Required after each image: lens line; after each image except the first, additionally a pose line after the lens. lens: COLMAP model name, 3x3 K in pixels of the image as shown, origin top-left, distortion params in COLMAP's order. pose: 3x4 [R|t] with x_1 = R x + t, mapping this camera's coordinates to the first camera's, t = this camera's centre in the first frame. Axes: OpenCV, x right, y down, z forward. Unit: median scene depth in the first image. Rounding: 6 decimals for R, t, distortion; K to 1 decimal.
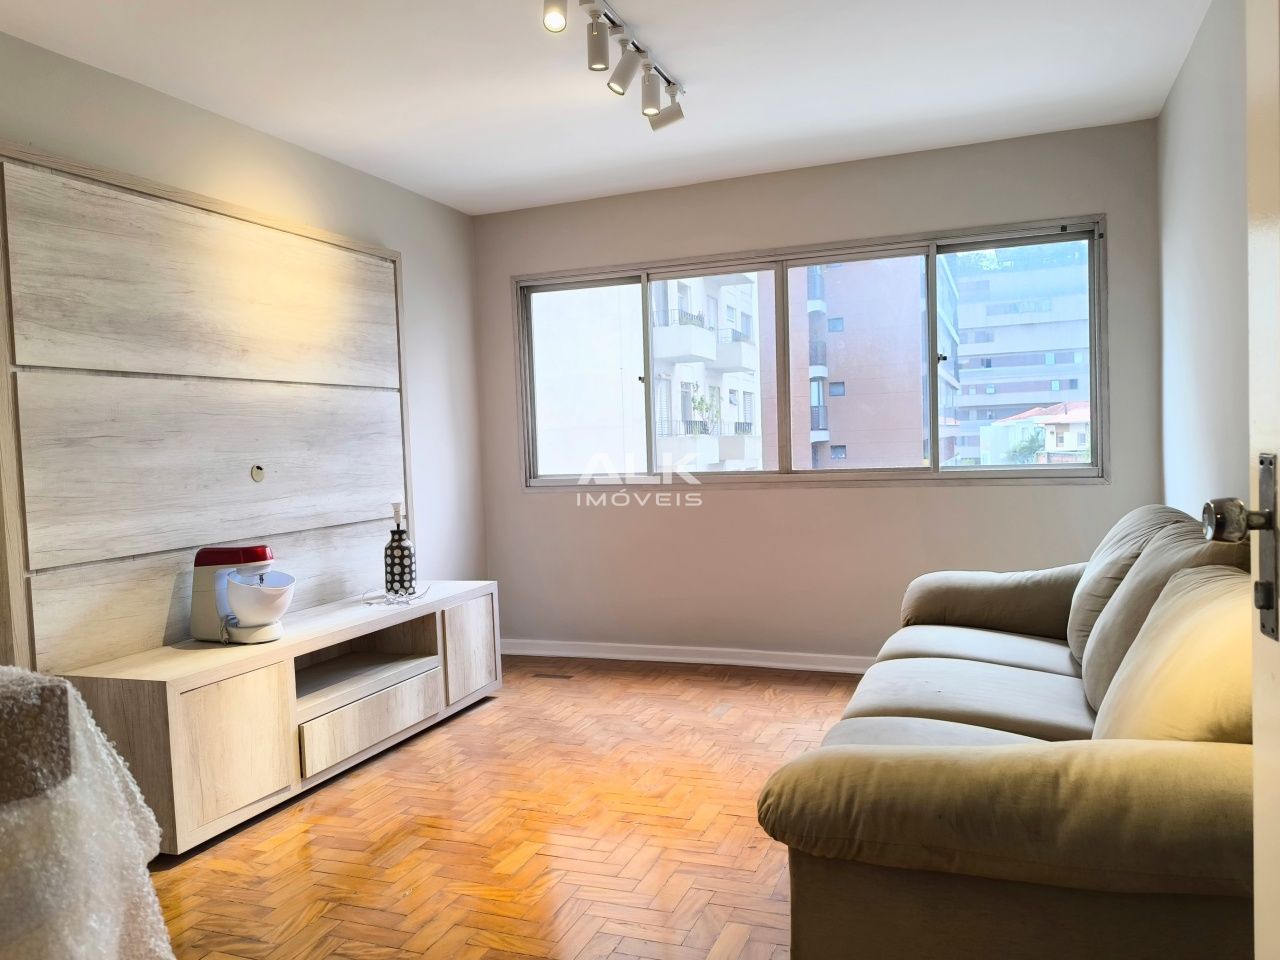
lens RADIAL K [[949.9, 0, 640.0], [0, 949.9, 480.0], [0, 0, 1]] dist [0.031518, -0.005401]
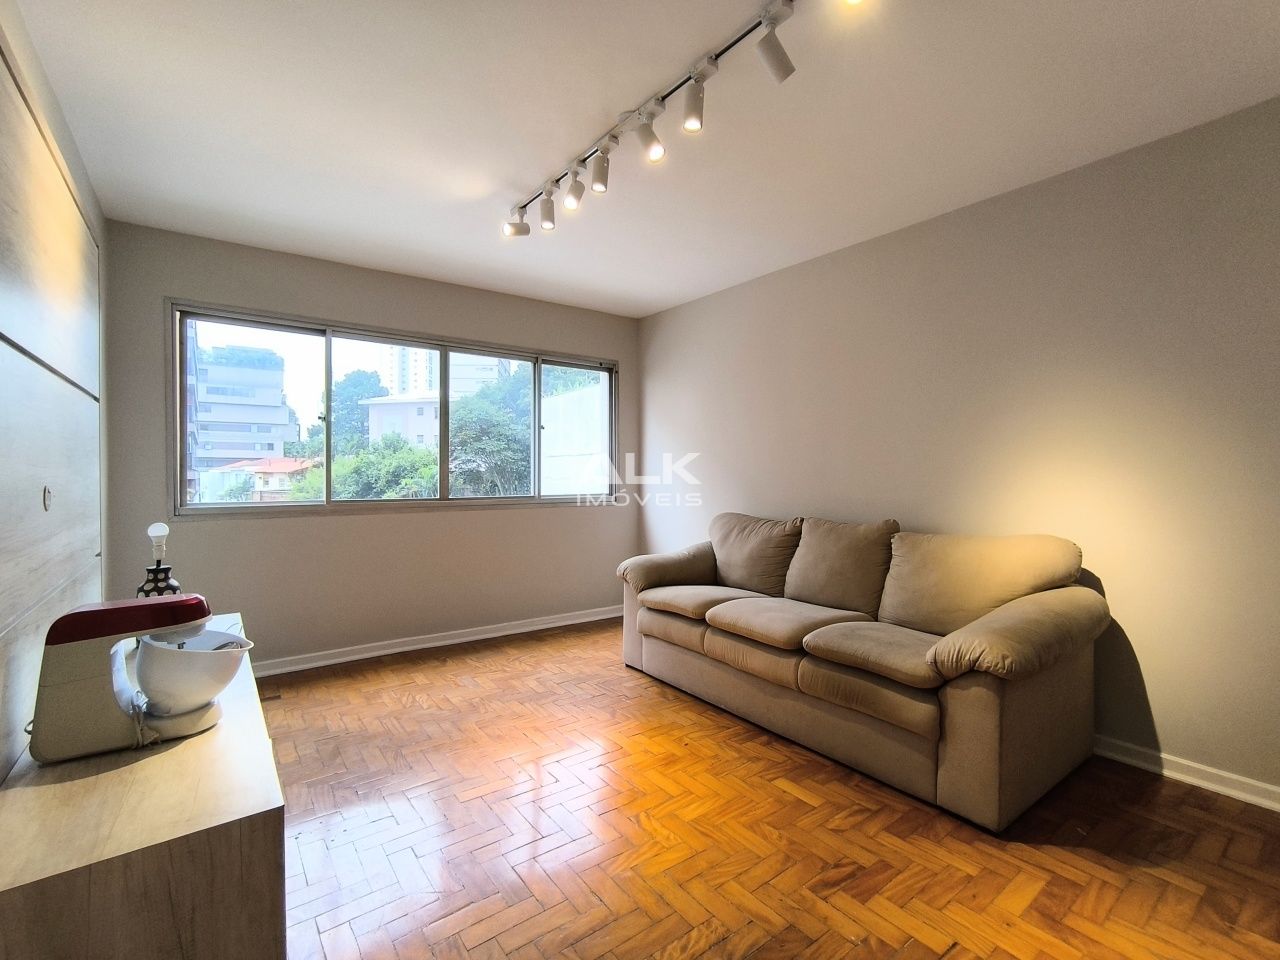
lens RADIAL K [[584.1, 0, 633.7], [0, 584.1, 478.9], [0, 0, 1]] dist [-0.017426, 0.012219]
pose [[0.539239, 0.027150, 0.841715, -0.458634], [0.015978, 0.998970, -0.042458, 0.002729], [-0.842001, 0.036344, 0.538250, 0.364899]]
